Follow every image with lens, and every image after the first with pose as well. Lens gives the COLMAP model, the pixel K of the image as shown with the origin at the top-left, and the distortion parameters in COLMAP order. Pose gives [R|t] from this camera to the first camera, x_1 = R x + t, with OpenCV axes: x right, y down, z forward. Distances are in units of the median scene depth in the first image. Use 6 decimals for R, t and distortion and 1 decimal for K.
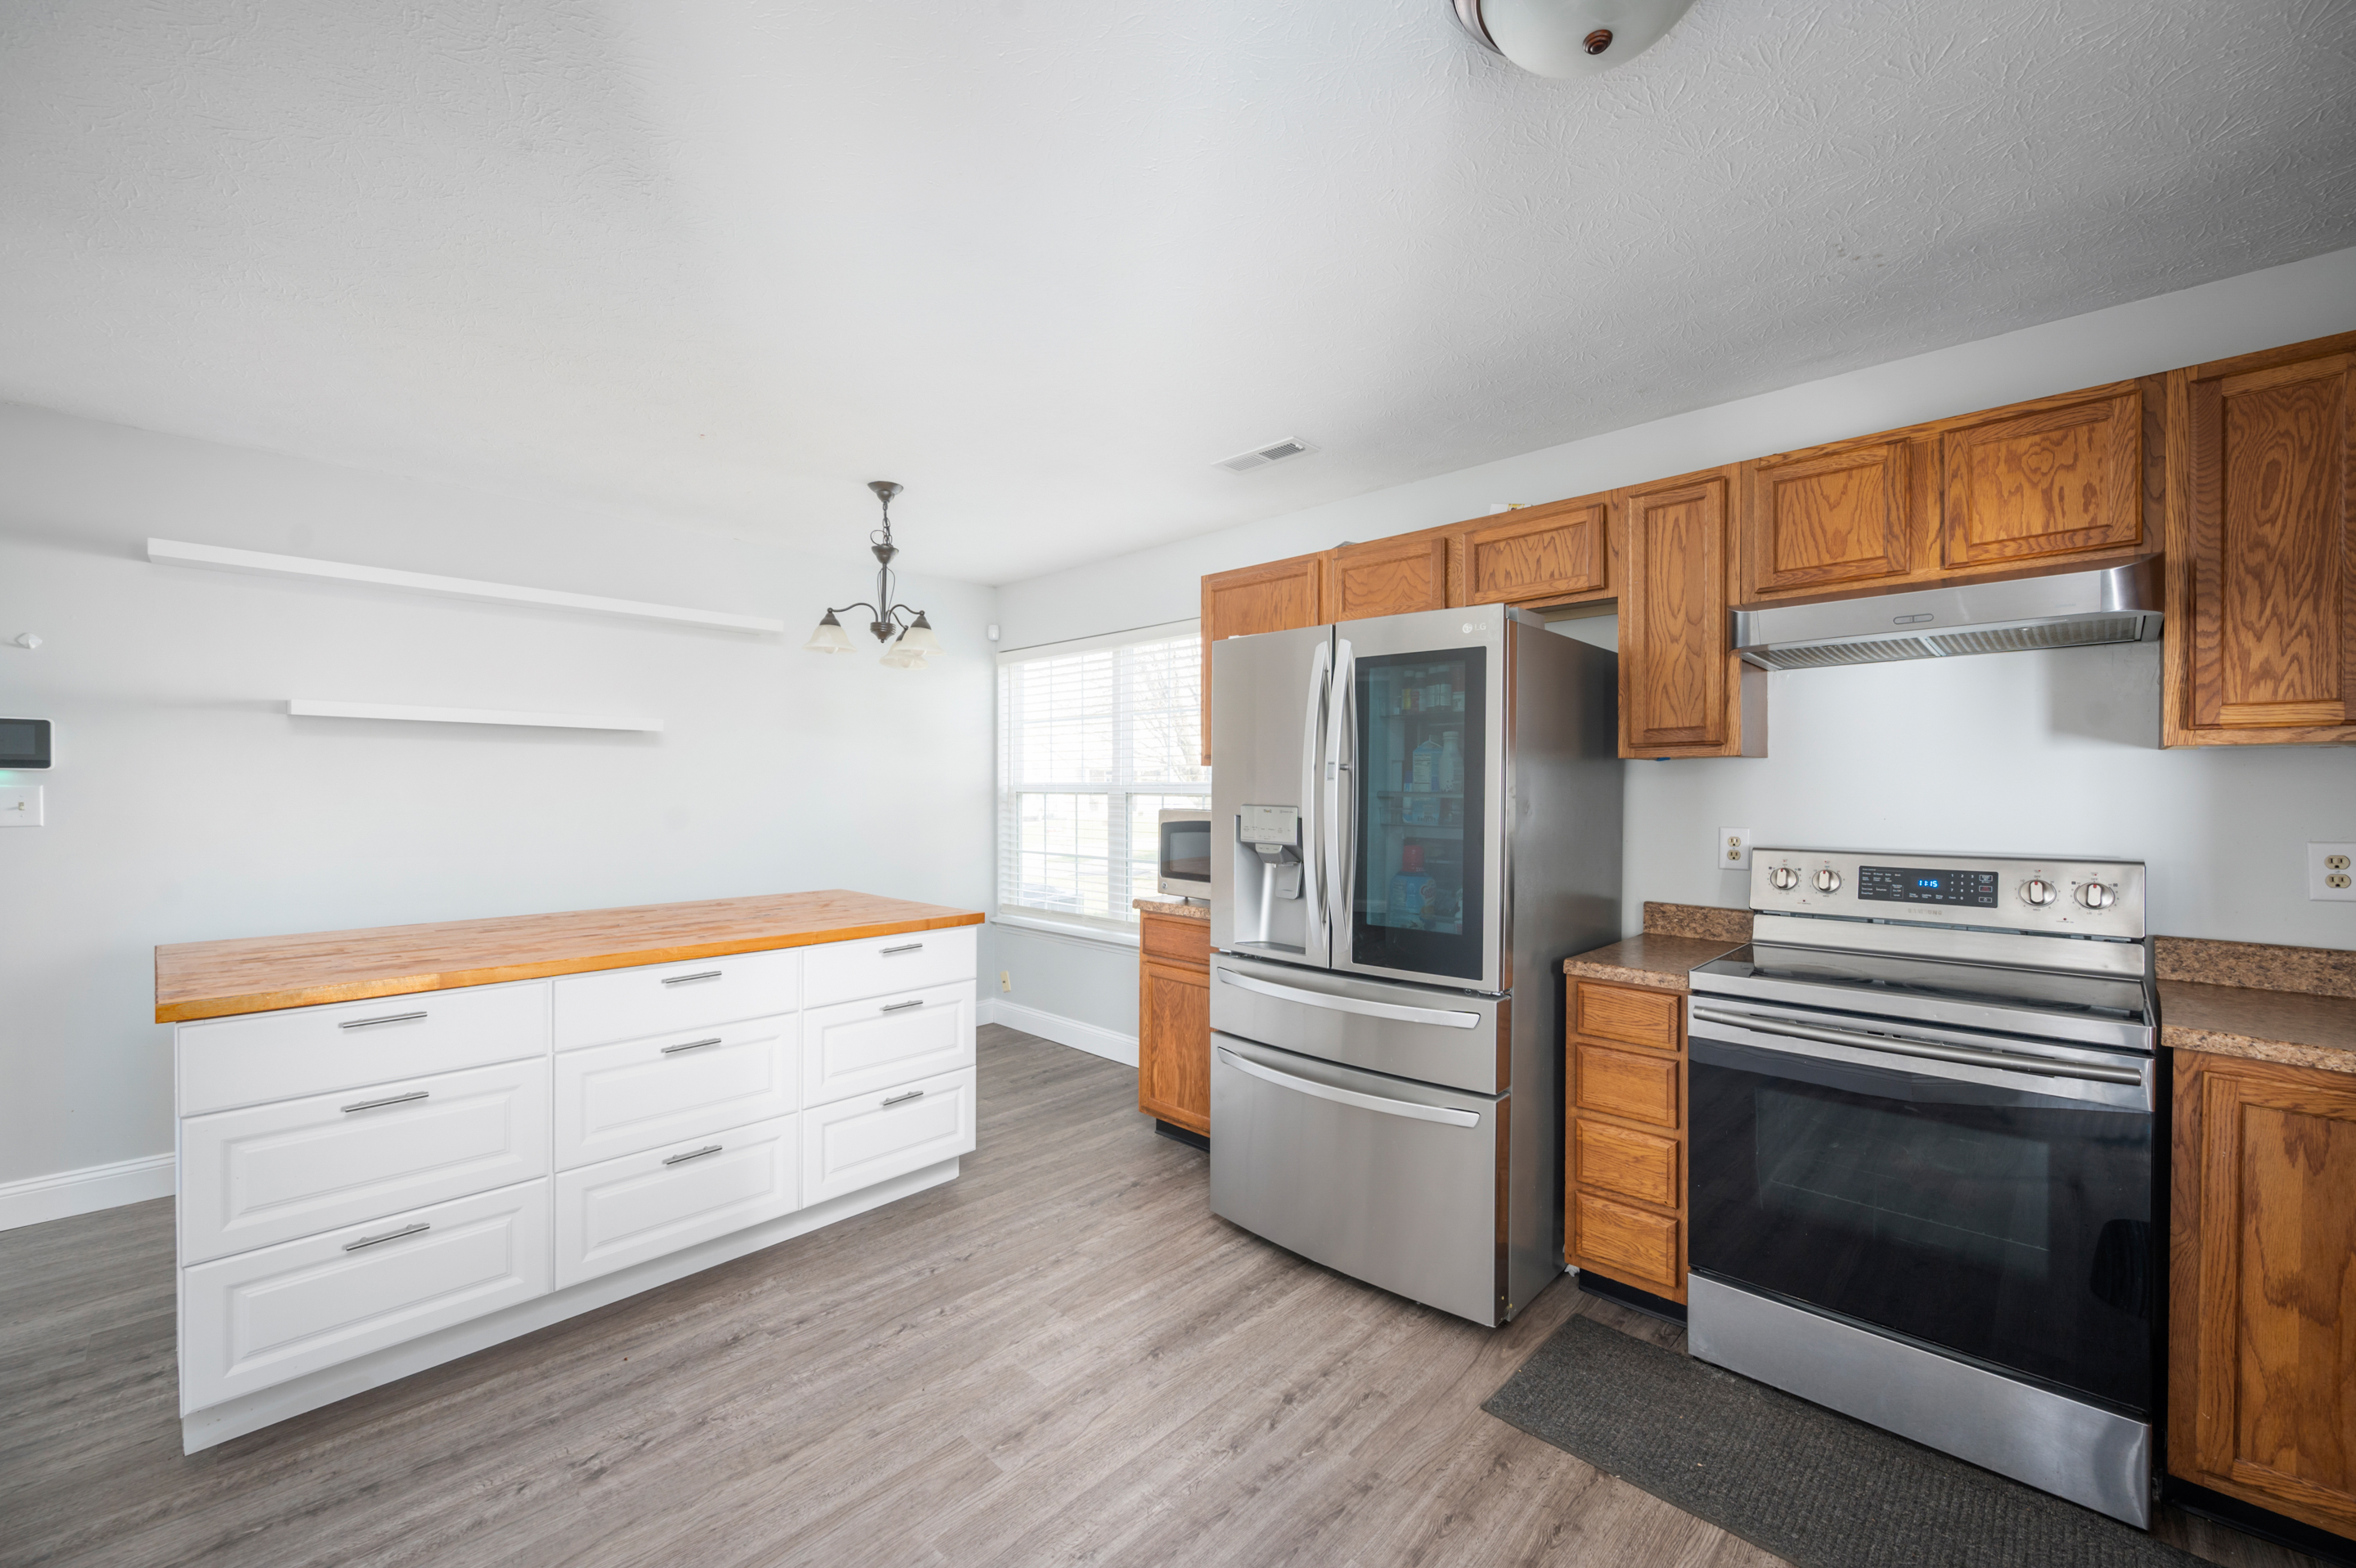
lens RADIAL K [[934.9, 0, 1183.3], [0, 934.9, 793.4], [0, 0, 1]] dist [-0.001917, 0.000113]
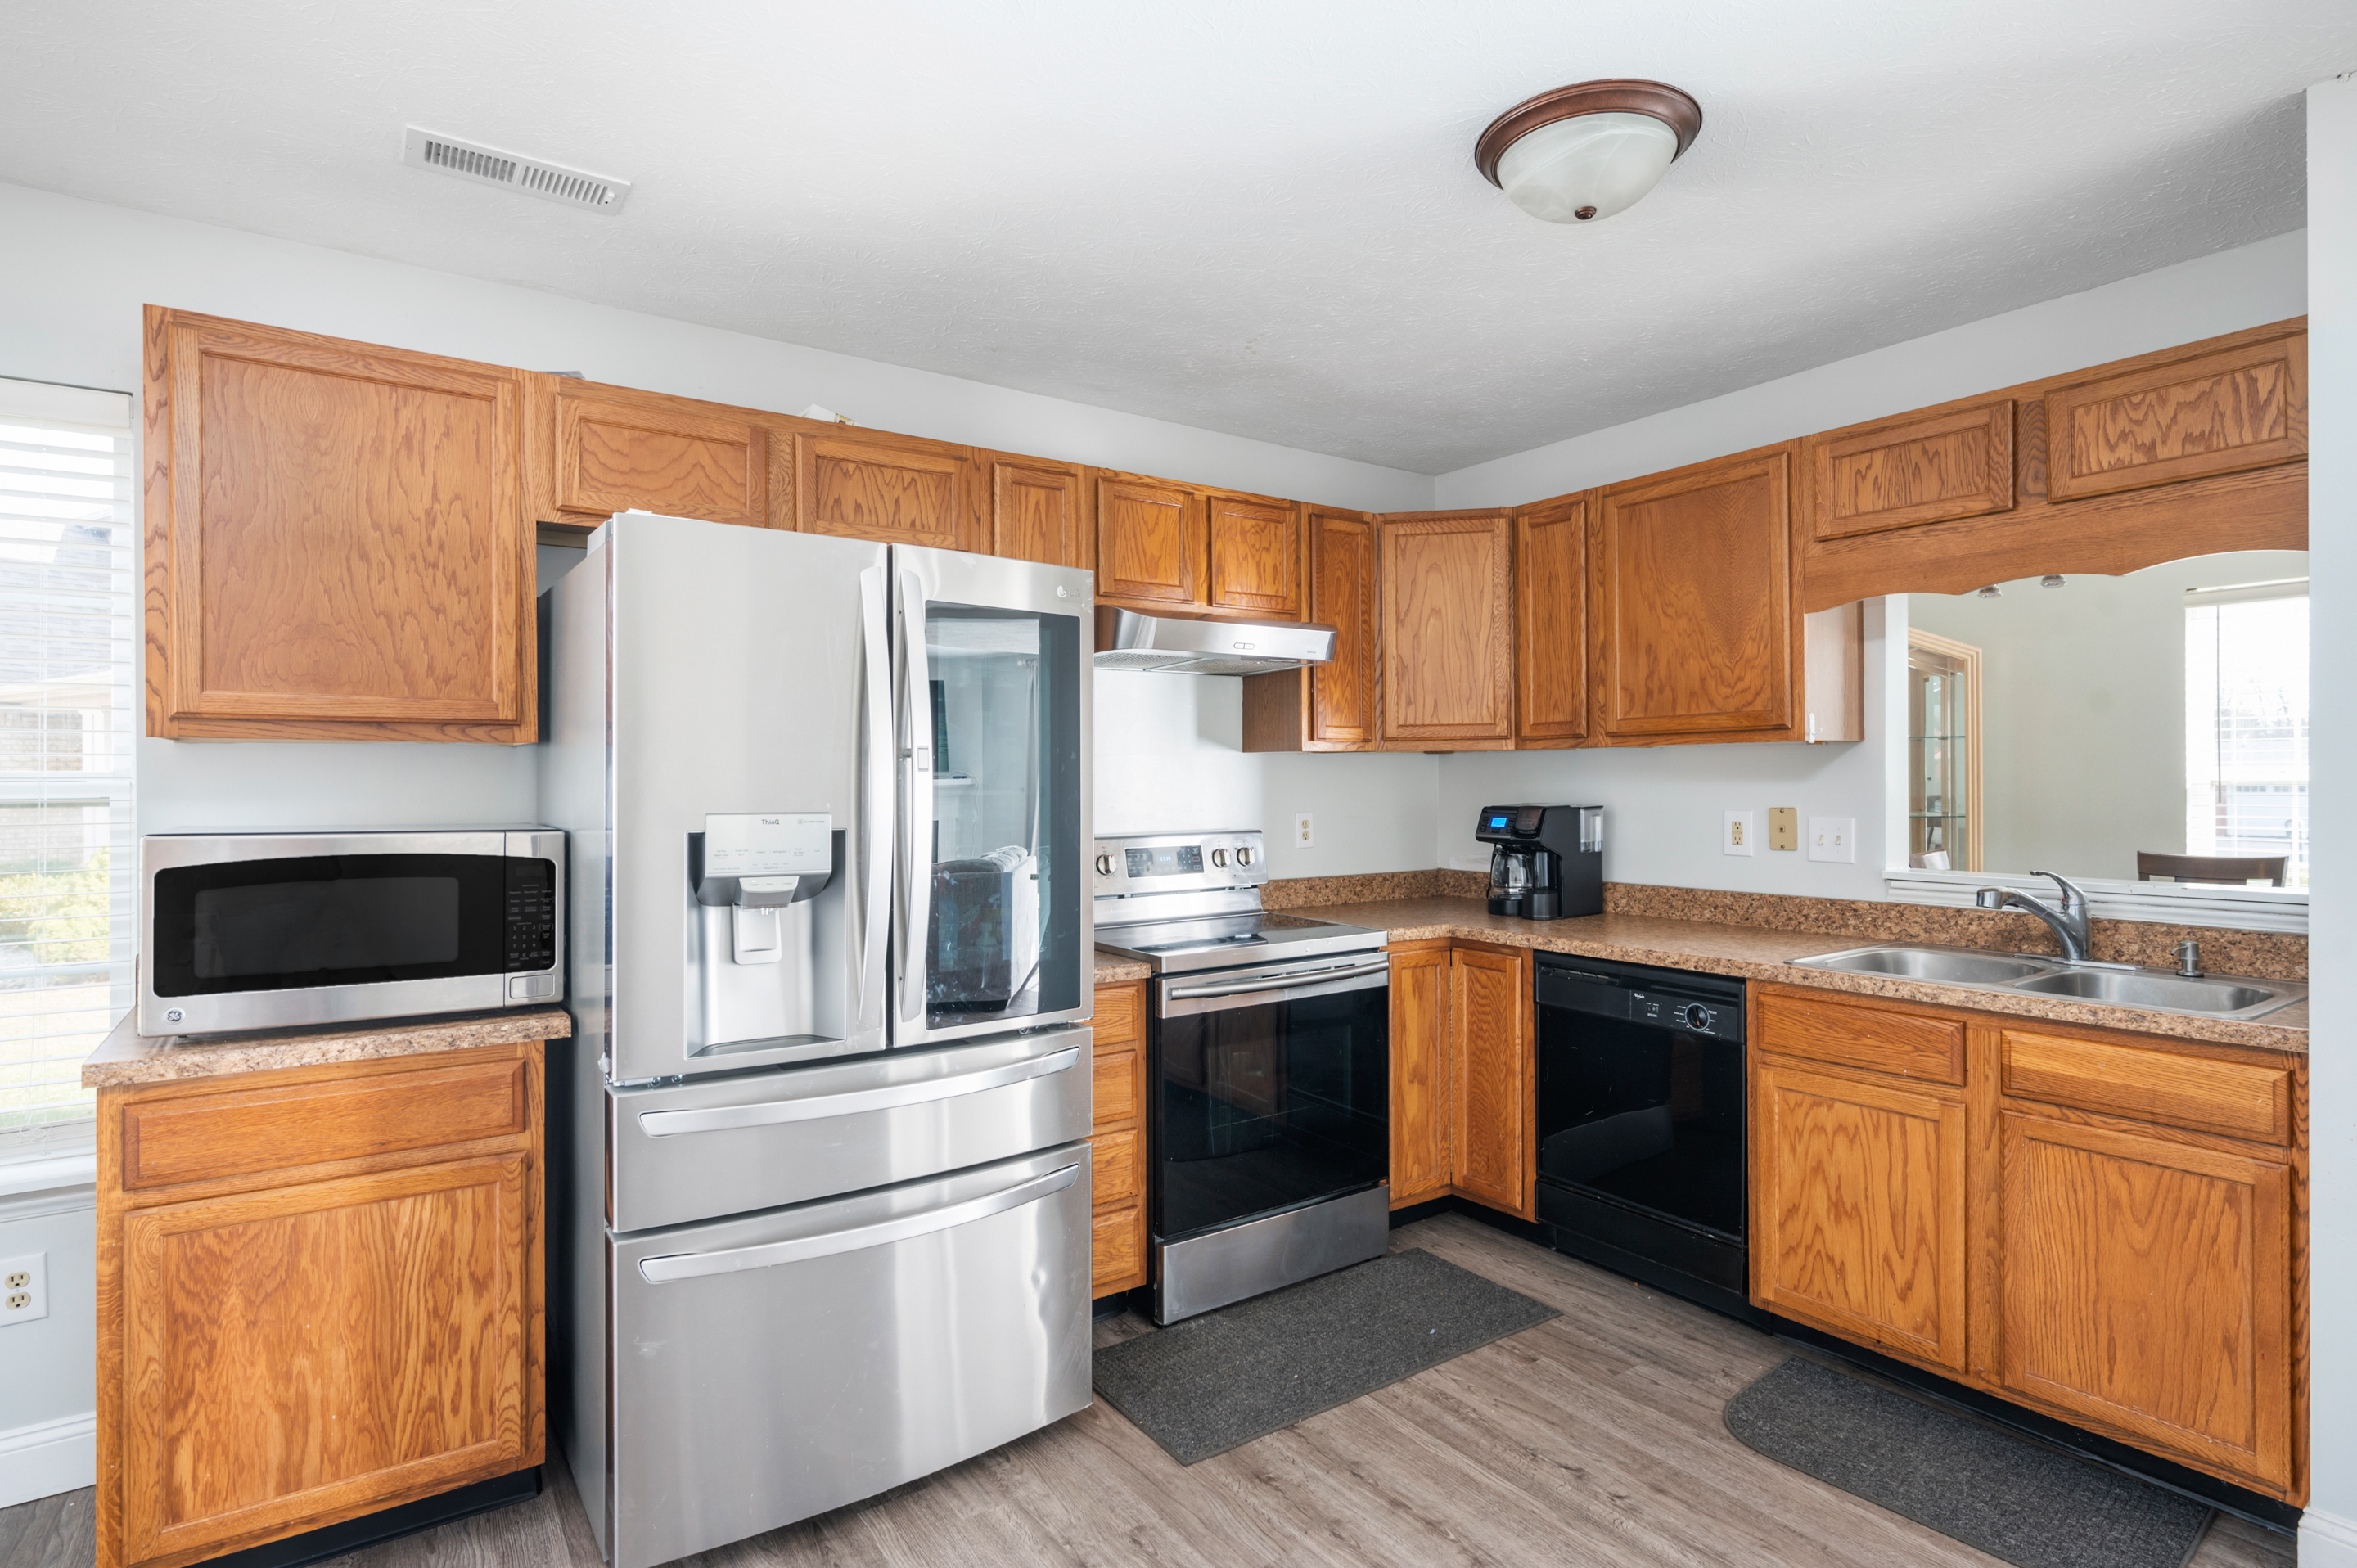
lens RADIAL K [[1187.4, 0, 1184.5], [0, 1187.4, 781.9], [0, 0, 1]] dist [-0.001389, -0.000721]
pose [[0.191382, -0.004272, 0.981506, -0.670812], [0.010671, 0.999940, 0.002271, -0.006258], [-0.981458, 0.010039, 0.191416, 0.643112]]
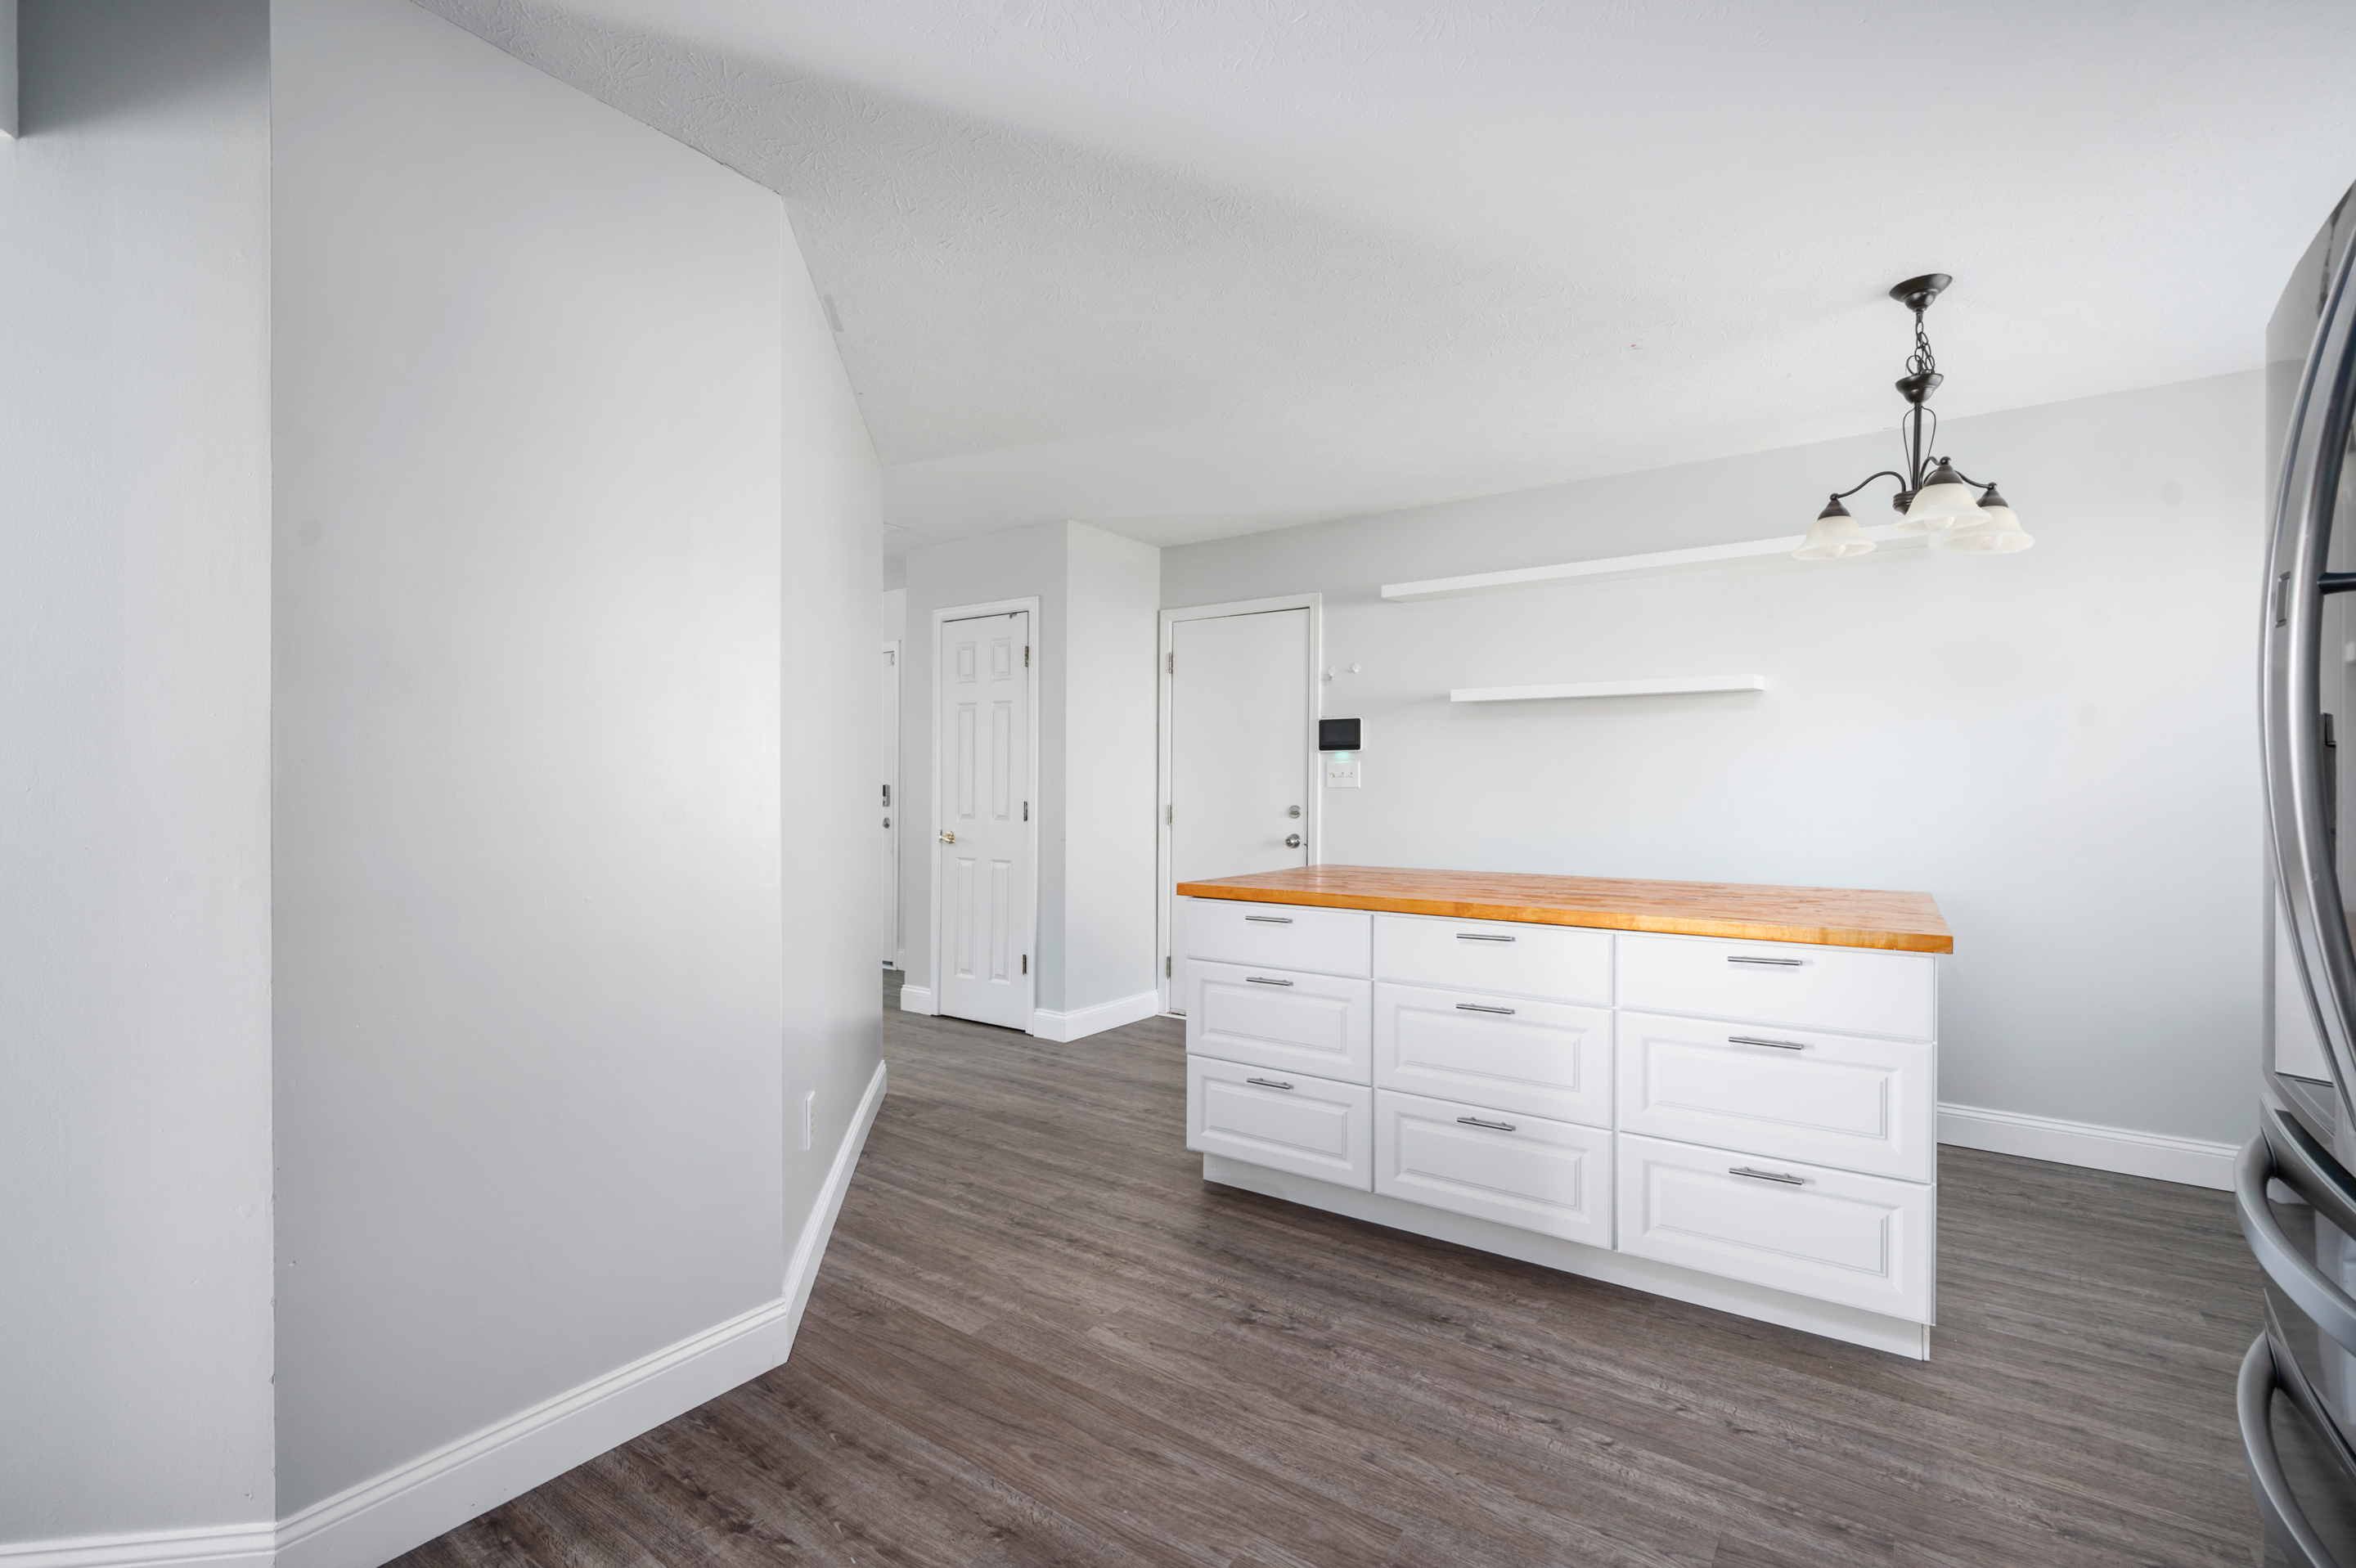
lens RADIAL K [[1030.2, 0, 1177.7], [0, 1030.2, 789.7], [0, 0, 1]] dist [0.000310, 0.000117]
pose [[0.143706, -0.001288, -0.989620, 0.475688], [-0.007028, 0.999973, -0.002322, 0.051214], [0.989596, 0.007289, 0.143693, 0.541750]]
